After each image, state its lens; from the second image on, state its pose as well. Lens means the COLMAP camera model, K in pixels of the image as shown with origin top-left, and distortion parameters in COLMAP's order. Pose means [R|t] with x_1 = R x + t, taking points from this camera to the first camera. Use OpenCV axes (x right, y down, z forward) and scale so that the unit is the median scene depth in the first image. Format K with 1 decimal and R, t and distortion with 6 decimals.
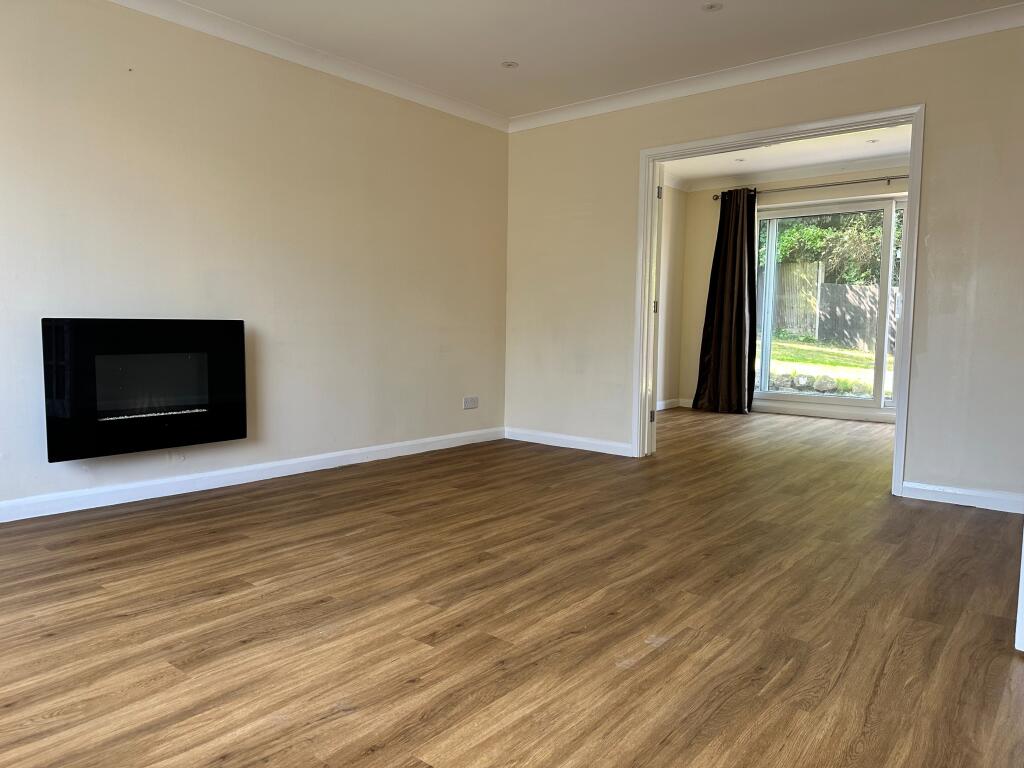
lens RADIAL K [[729.7, 0, 512.0], [0, 729.7, 384.0], [0, 0, 1]] dist [-0.006986, -0.001014]
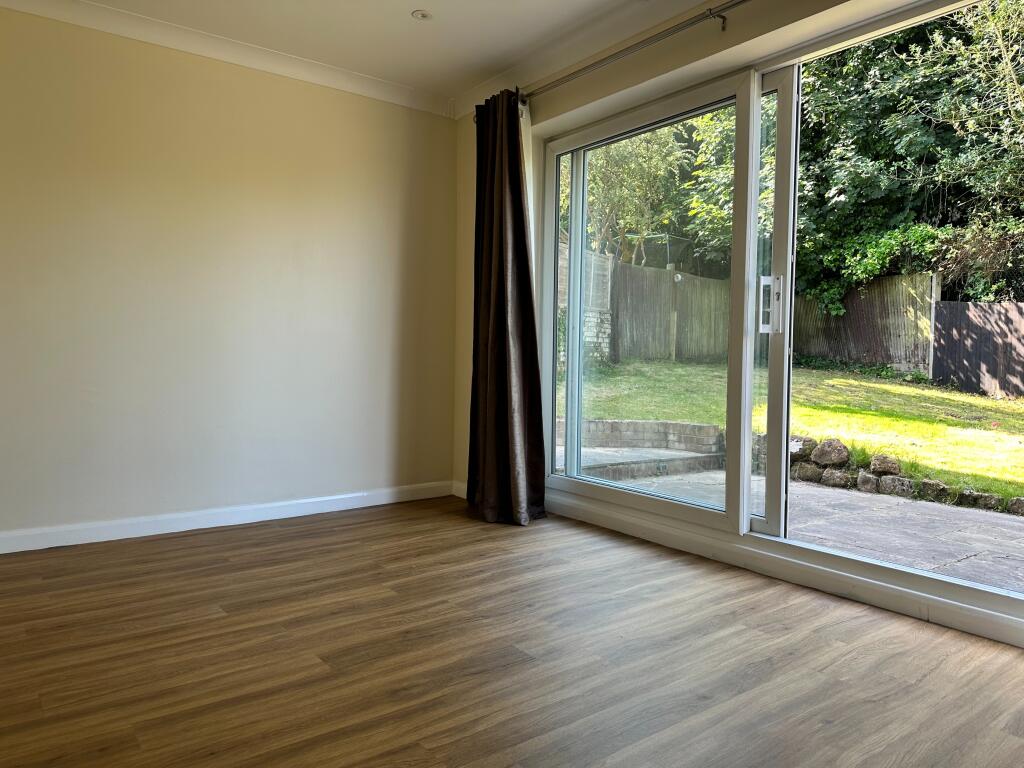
lens RADIAL K [[716.5, 0, 512.0], [0, 716.5, 384.0], [0, 0, 1]] dist [0.005617, 0.002929]
pose [[0.971086, 0.015343, -0.238237, 0.194678], [-0.026180, 0.998758, -0.042392, -0.015724], [0.237291, 0.047403, 0.970281, 0.220314]]
